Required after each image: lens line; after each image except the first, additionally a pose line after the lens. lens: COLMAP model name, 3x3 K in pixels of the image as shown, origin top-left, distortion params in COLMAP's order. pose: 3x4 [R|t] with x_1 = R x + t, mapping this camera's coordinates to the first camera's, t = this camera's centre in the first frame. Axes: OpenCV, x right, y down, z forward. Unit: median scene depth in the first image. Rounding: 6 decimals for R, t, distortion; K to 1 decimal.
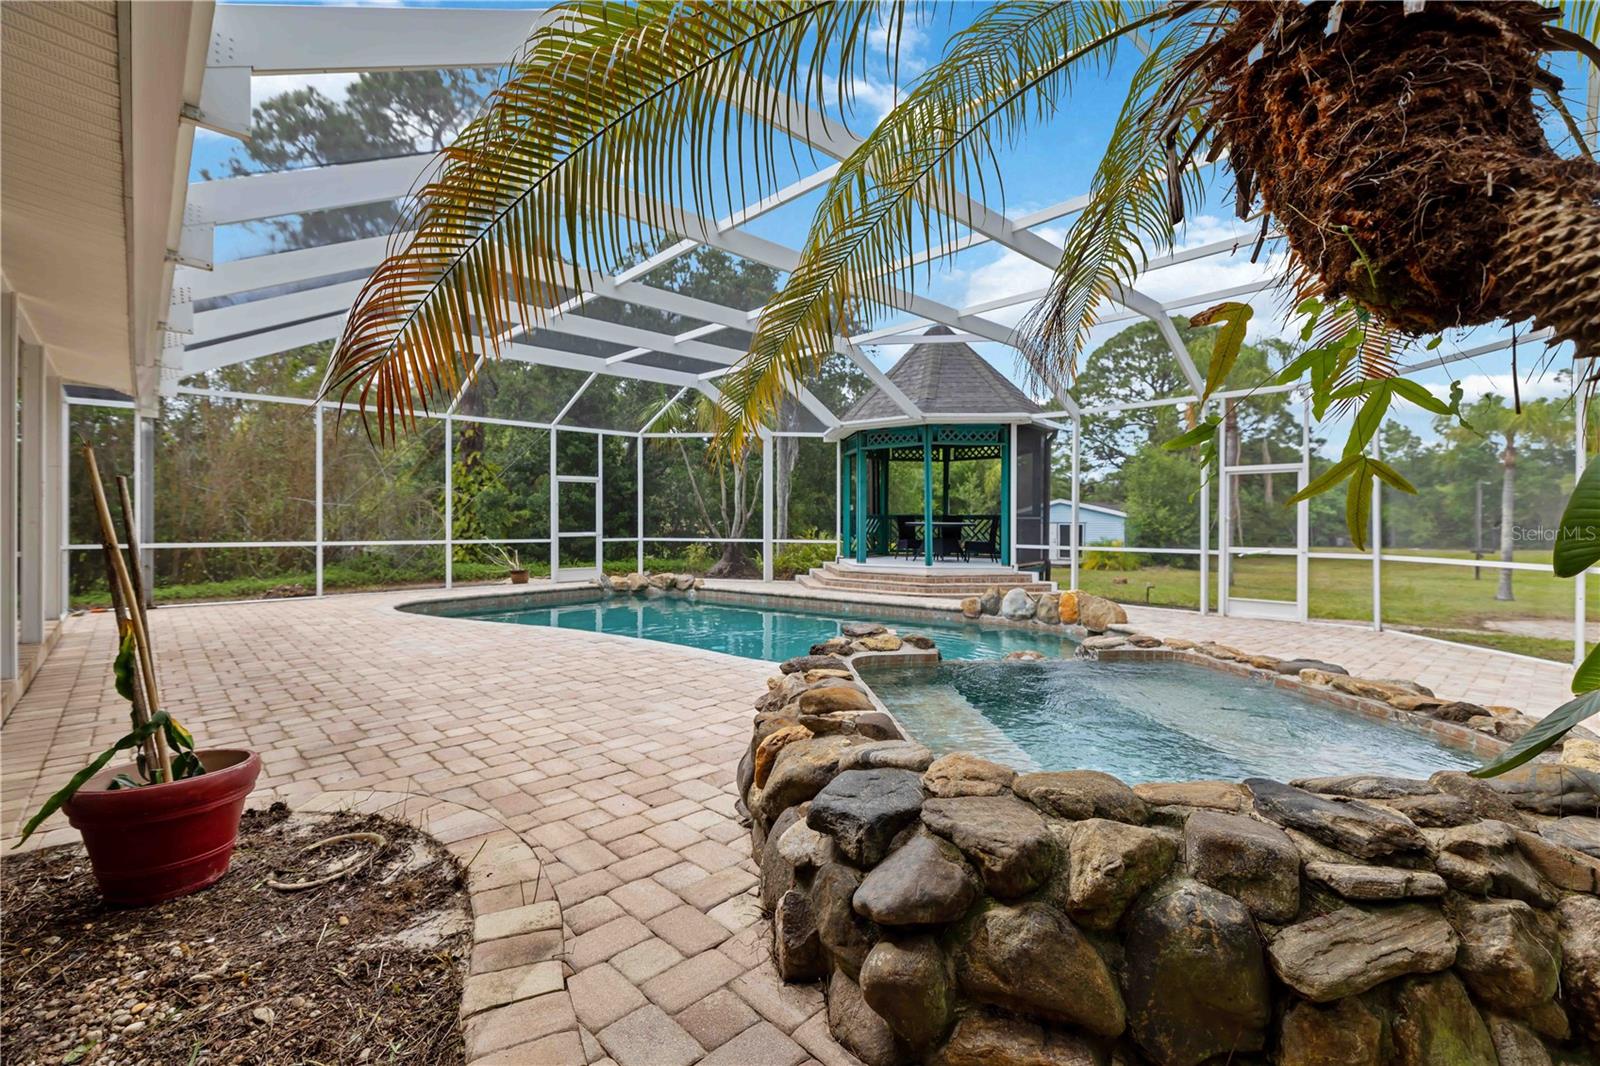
lens RADIAL K [[695.4, 0, 798.9], [0, 695.4, 529.9], [0, 0, 1]] dist [0.000778, 0.002069]
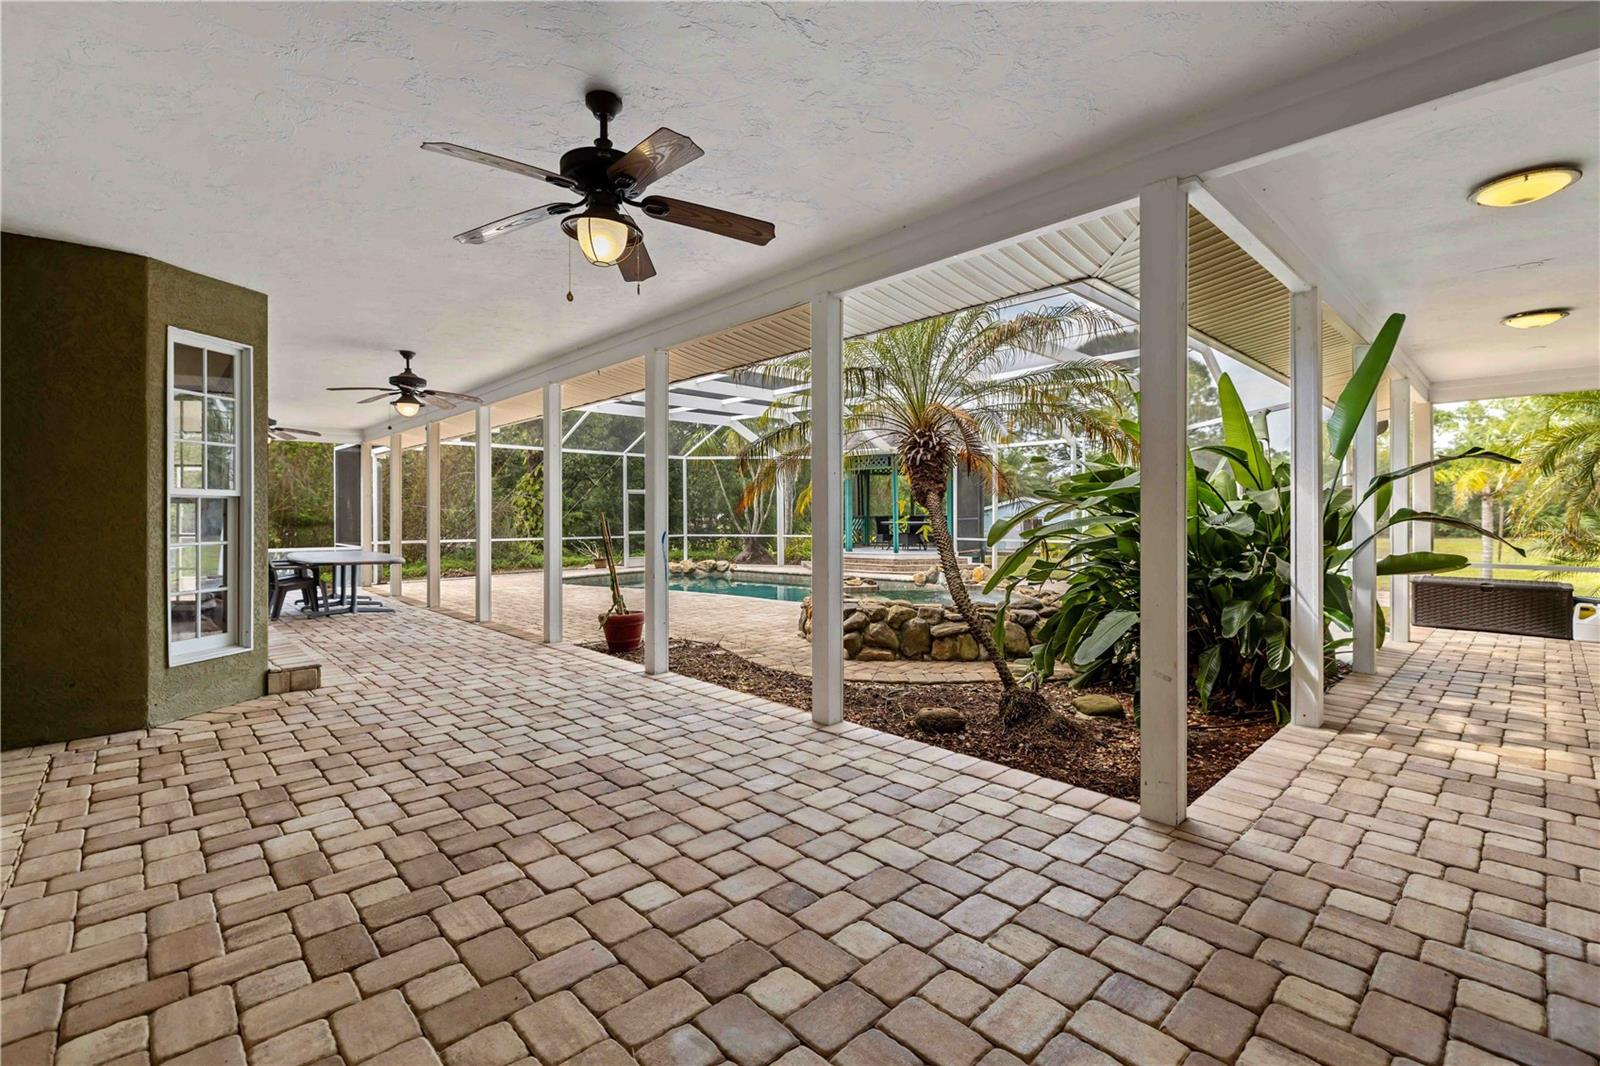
lens RADIAL K [[695.4, 0, 799.9], [0, 695.4, 522.0], [0, 0, 1]] dist [0.000778, 0.002069]
pose [[0.999907, -0.005847, 0.012324, -0.025131], [0.005856, 0.999983, -0.000625, -0.011113], [-0.012320, 0.000697, 0.999924, -0.386560]]
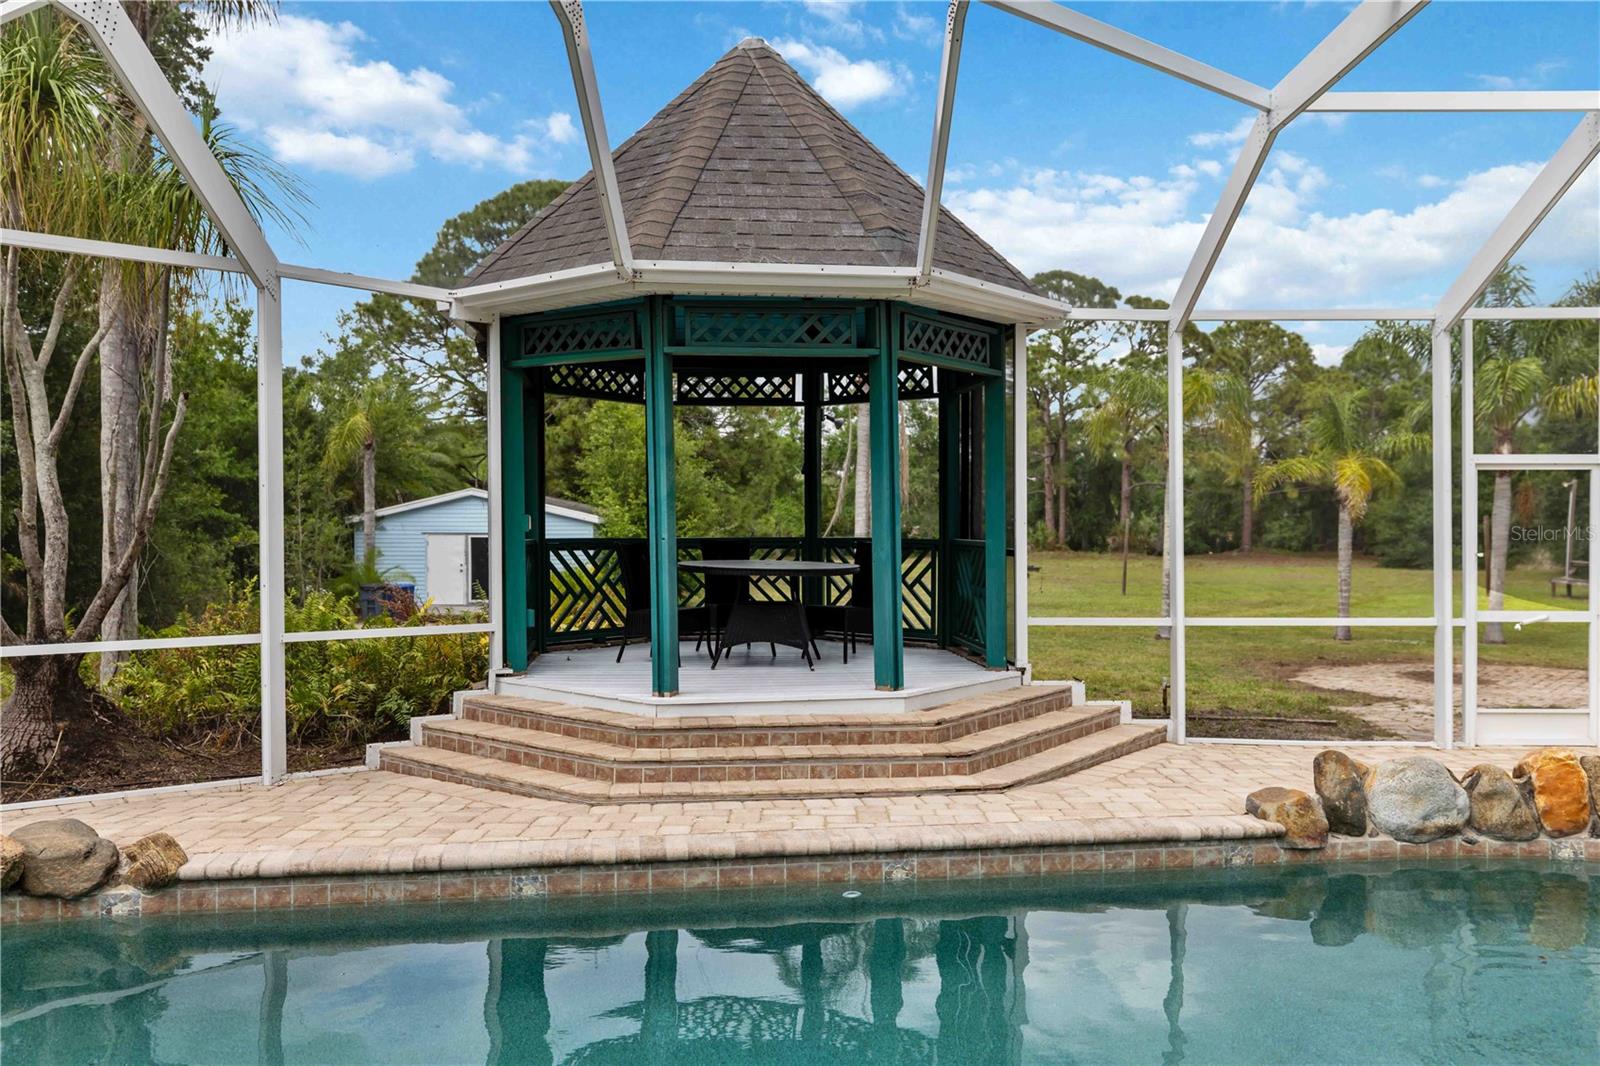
lens RADIAL K [[1204.2, 0, 800.8], [0, 1204.2, 532.0], [0, 0, 1]] dist [0.001735, 0.001860]
pose [[0.702417, -0.007623, 0.711725, -0.269278], [0.010337, 0.999946, 0.000508, -0.028991], [-0.711690, 0.007000, 0.702458, 0.538741]]
